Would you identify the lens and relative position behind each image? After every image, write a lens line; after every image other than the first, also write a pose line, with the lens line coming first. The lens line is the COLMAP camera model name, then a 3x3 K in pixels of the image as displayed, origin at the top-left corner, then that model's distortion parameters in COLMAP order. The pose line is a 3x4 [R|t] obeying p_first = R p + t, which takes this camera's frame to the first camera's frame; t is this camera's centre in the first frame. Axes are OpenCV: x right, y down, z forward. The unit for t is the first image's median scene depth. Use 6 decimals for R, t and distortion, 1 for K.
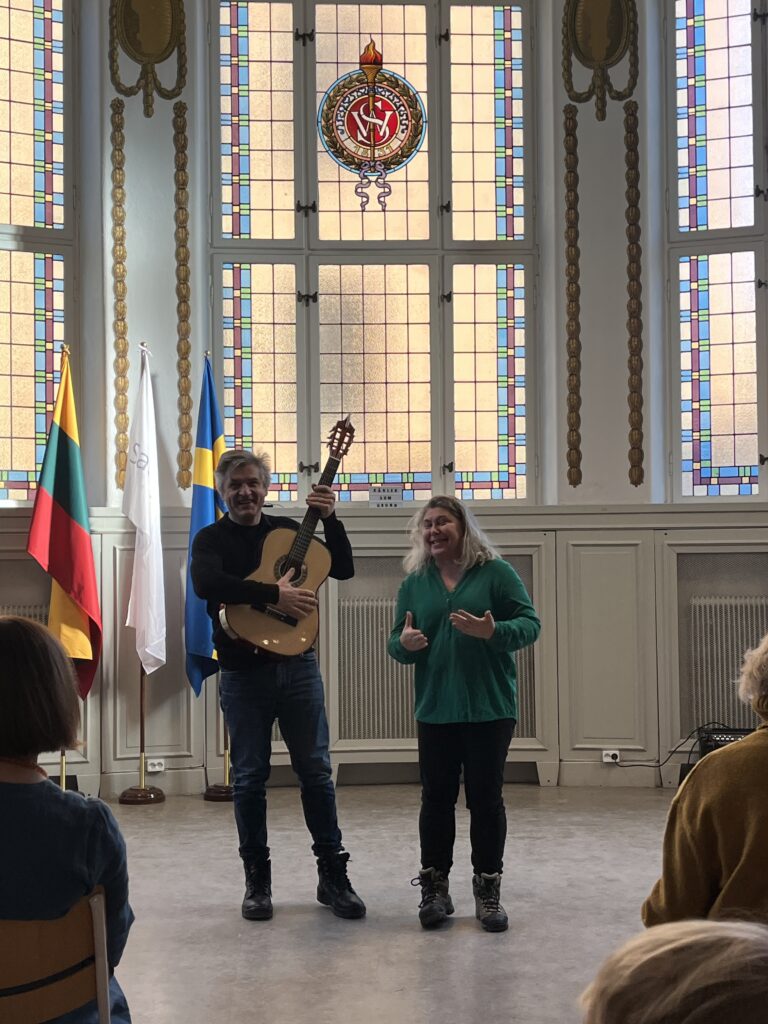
lens RADIAL K [[1442.8, 0, 379.2], [0, 1442.8, 524.3], [0, 0, 1]] dist [0.062276, 0.000000]
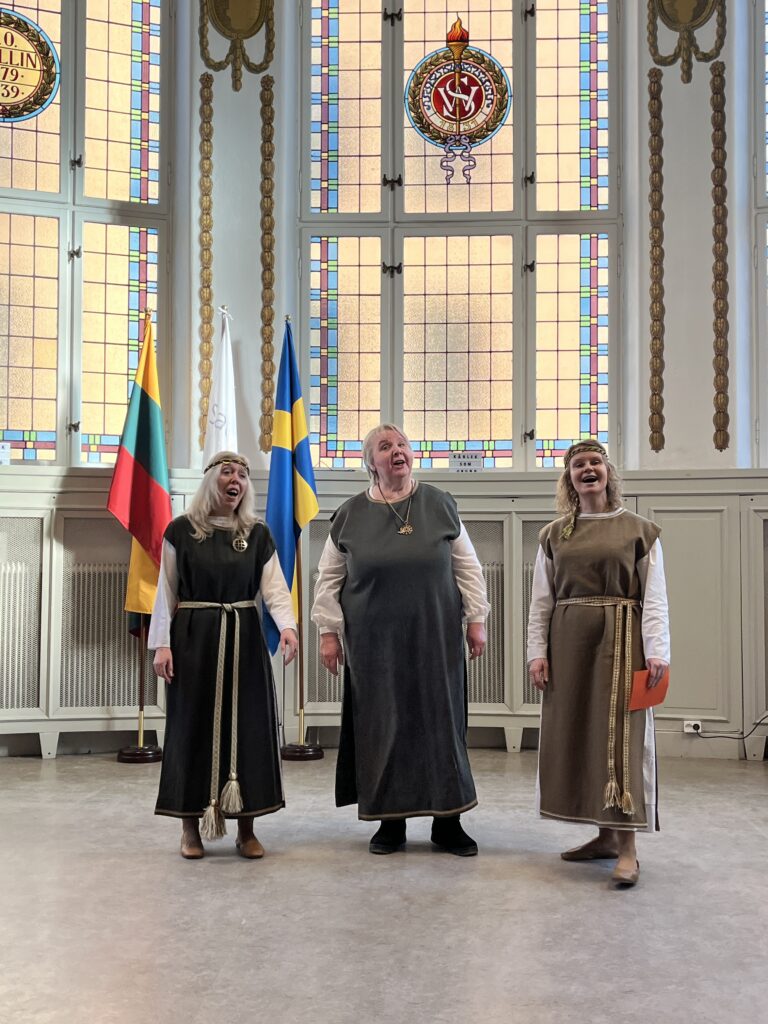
lens RADIAL K [[1172.0, 0, 387.6], [0, 1172.0, 514.7], [0, 0, 1]] dist [0.037310, 0.000000]
pose [[0.994738, 0.008055, -0.102137, 0.033503], [-0.009596, 0.999847, -0.014599, 0.029388], [0.102003, 0.015502, 0.994663, 0.177816]]
